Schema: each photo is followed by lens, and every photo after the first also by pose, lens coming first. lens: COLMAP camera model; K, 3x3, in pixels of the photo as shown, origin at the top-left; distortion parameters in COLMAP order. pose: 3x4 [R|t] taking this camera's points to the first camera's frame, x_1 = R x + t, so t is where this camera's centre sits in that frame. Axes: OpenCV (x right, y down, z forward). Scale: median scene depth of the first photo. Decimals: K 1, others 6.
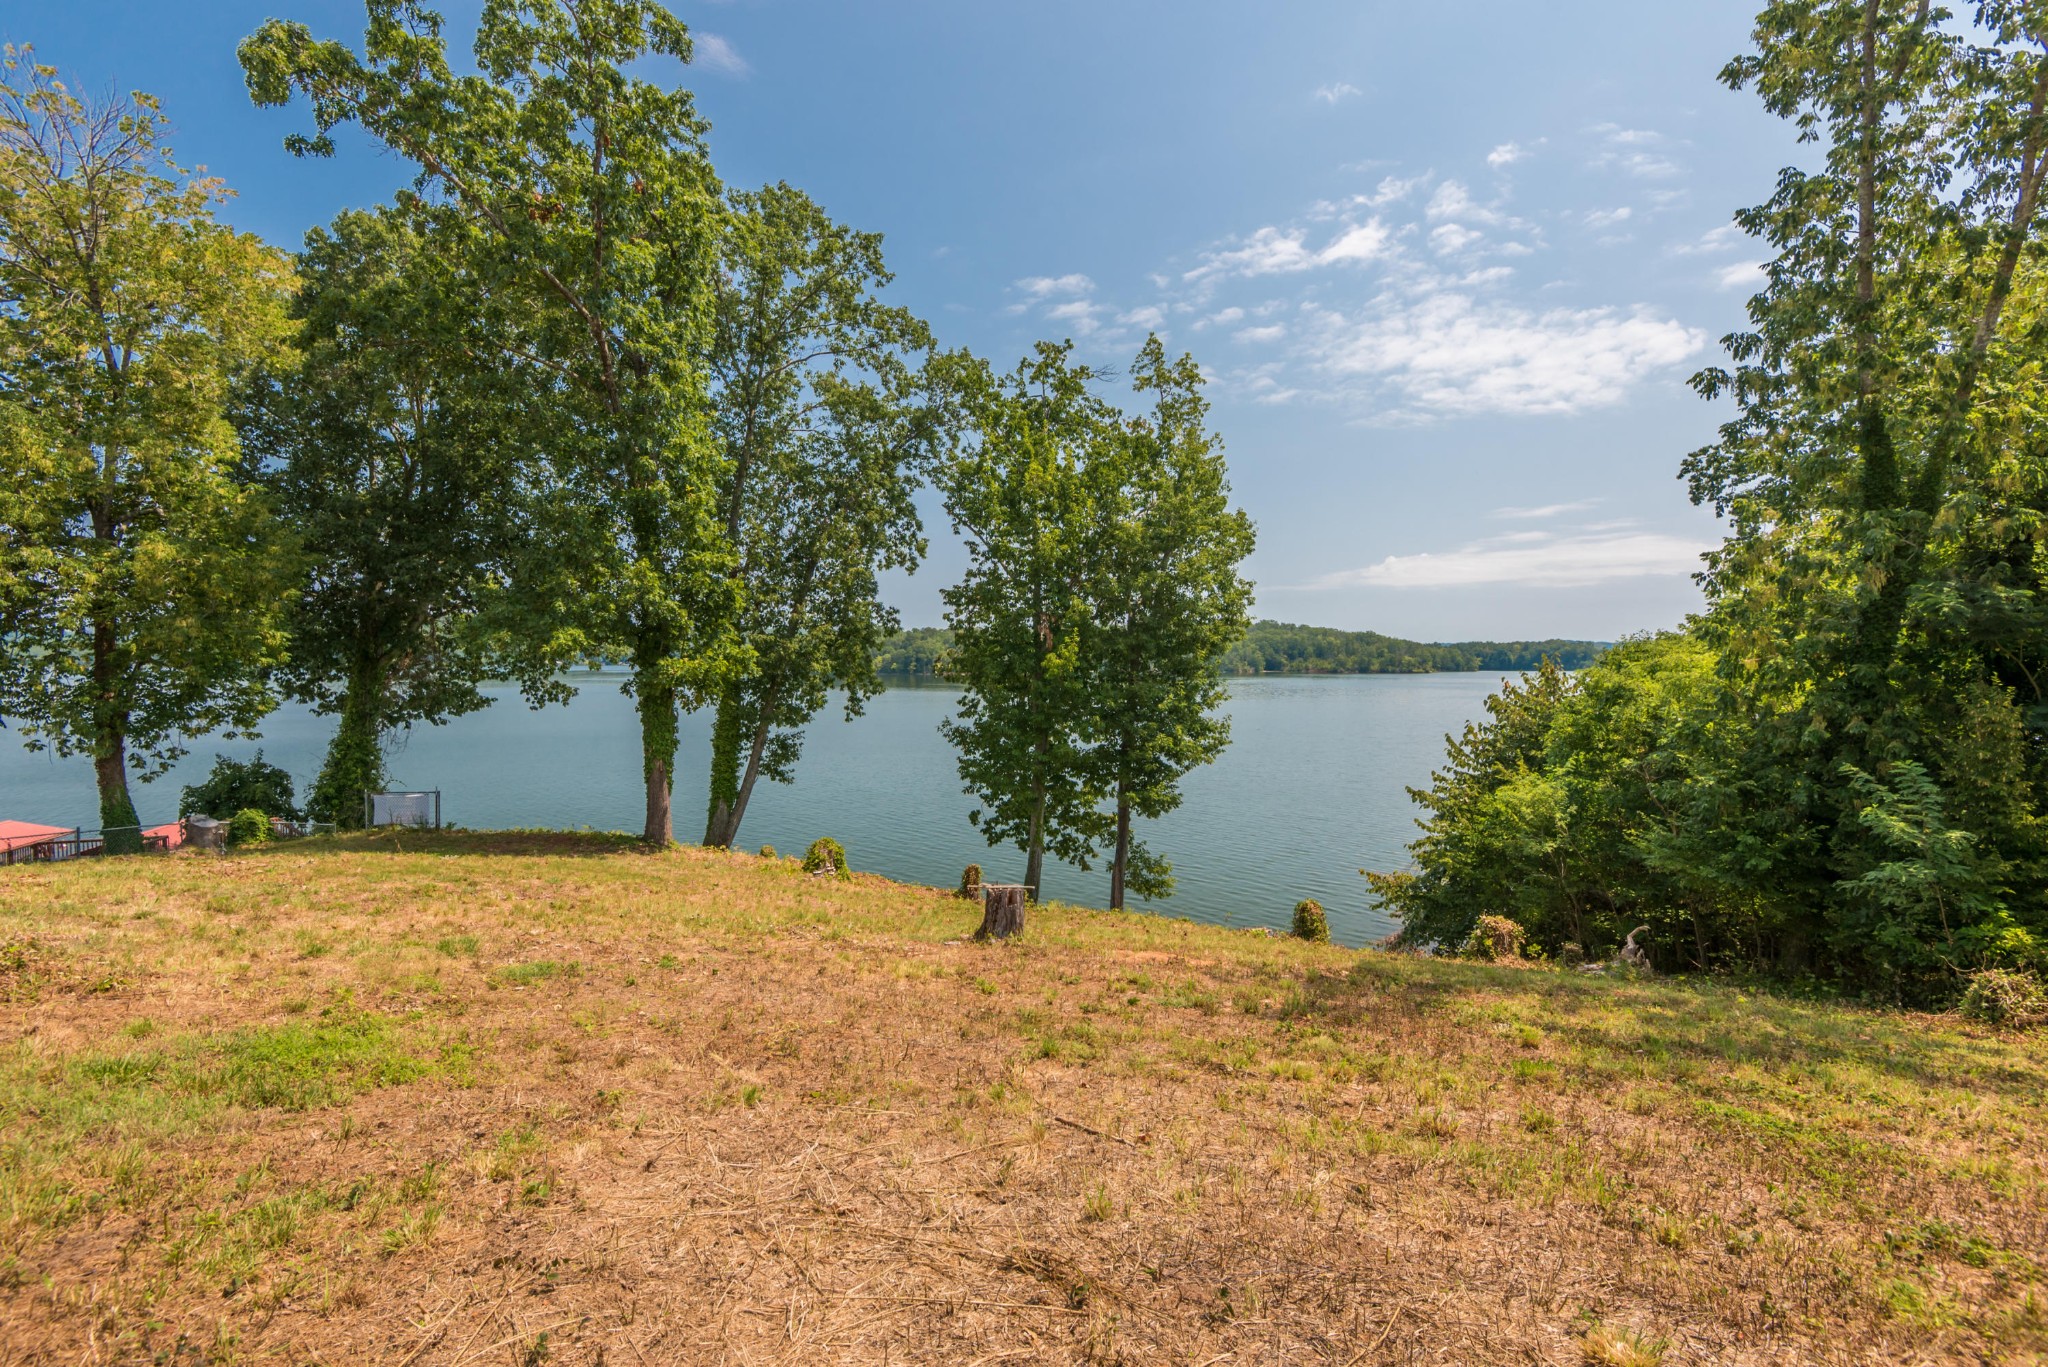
lens RADIAL K [[919.9, 0, 1020.7], [0, 919.9, 681.1], [0, 0, 1]] dist [0.041672, -0.029910]
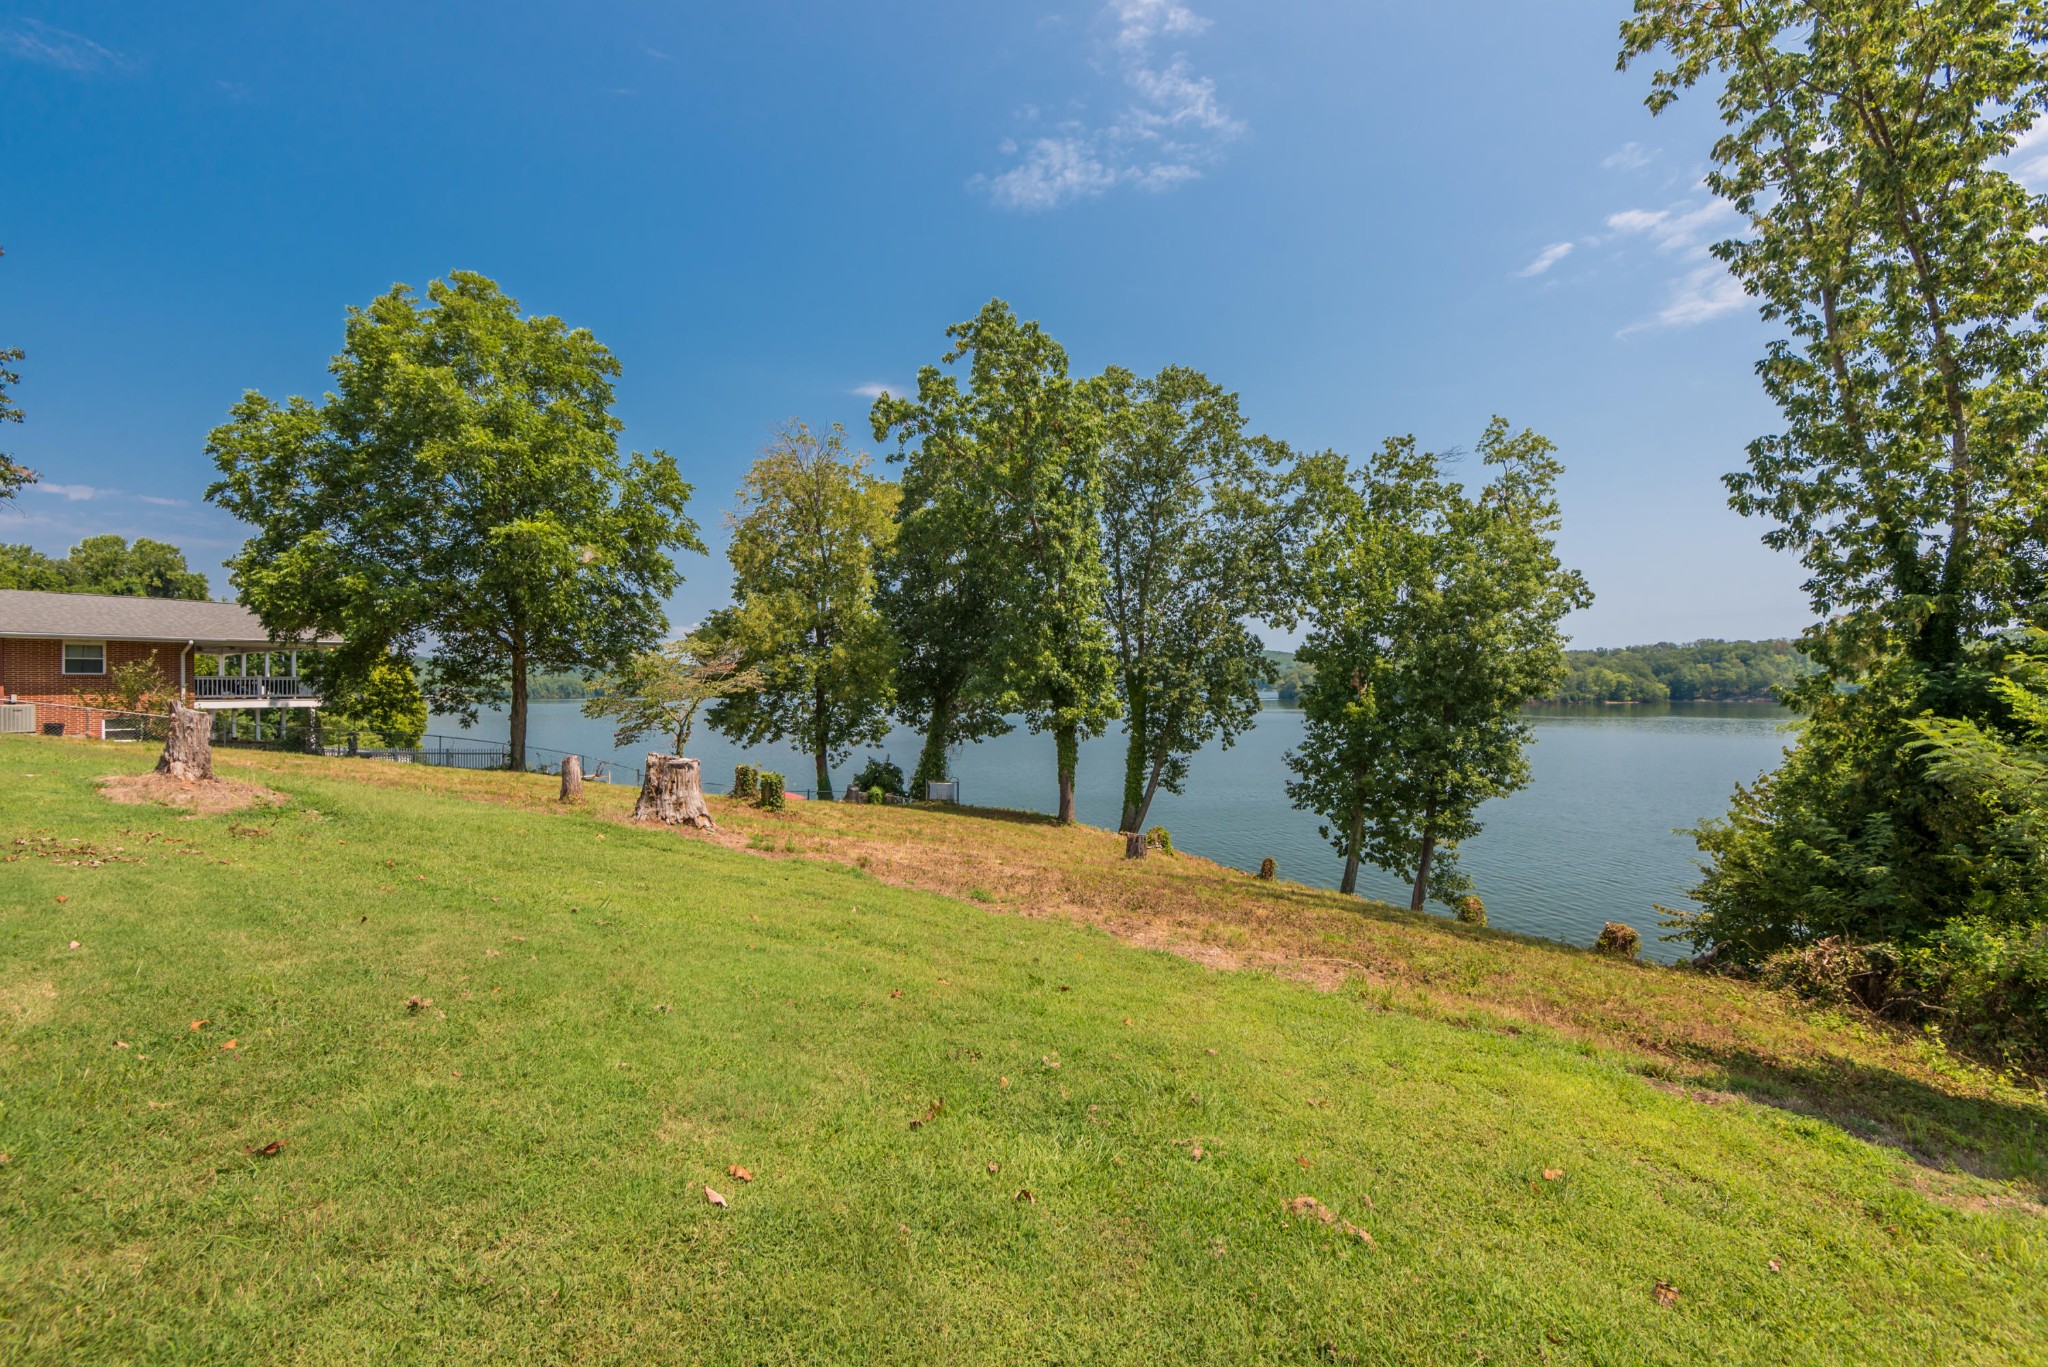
lens RADIAL K [[919.9, 0, 1020.7], [0, 919.9, 681.1], [0, 0, 1]] dist [0.041672, -0.029910]
pose [[0.842960, -0.005995, -0.537943, 0.292717], [-0.009543, 0.999614, -0.026094, -0.019047], [0.537892, 0.027130, 0.842577, -0.286890]]
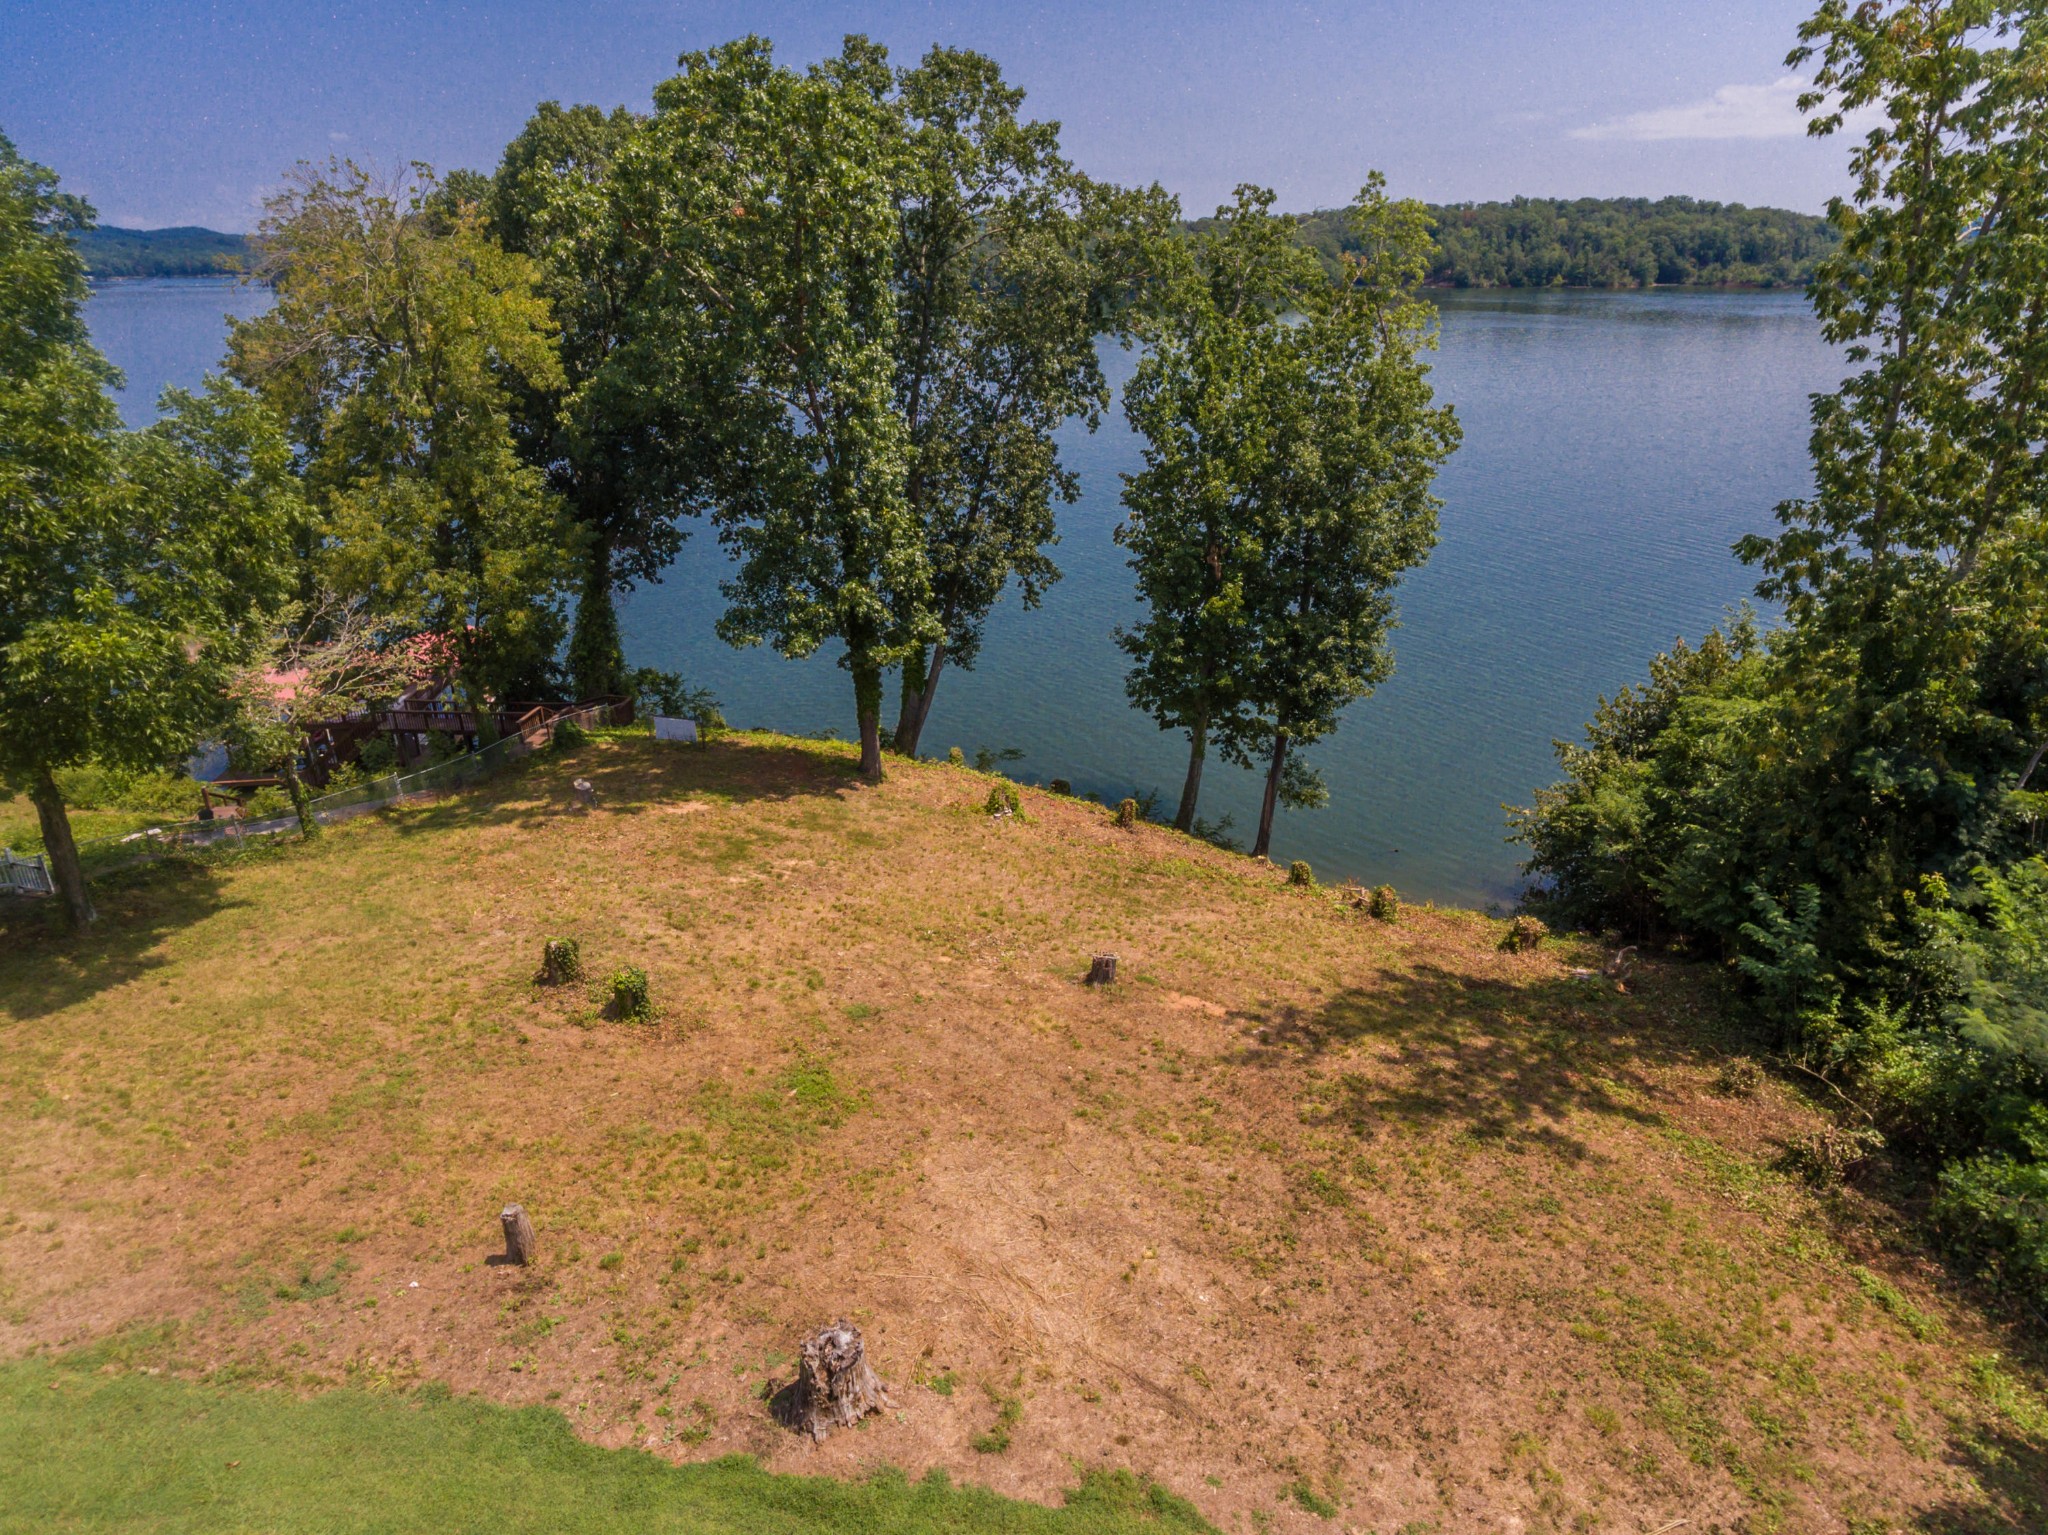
lens RADIAL K [[1220.4, 0, 1026.7], [0, 1220.4, 743.7], [0, 0, 1]] dist [0.000109, 0.000416]
pose [[0.980637, 0.064088, -0.185049, 0.078995], [0.005482, 0.935580, 0.353071, -0.313925], [0.195756, -0.347249, 0.917114, -0.315402]]
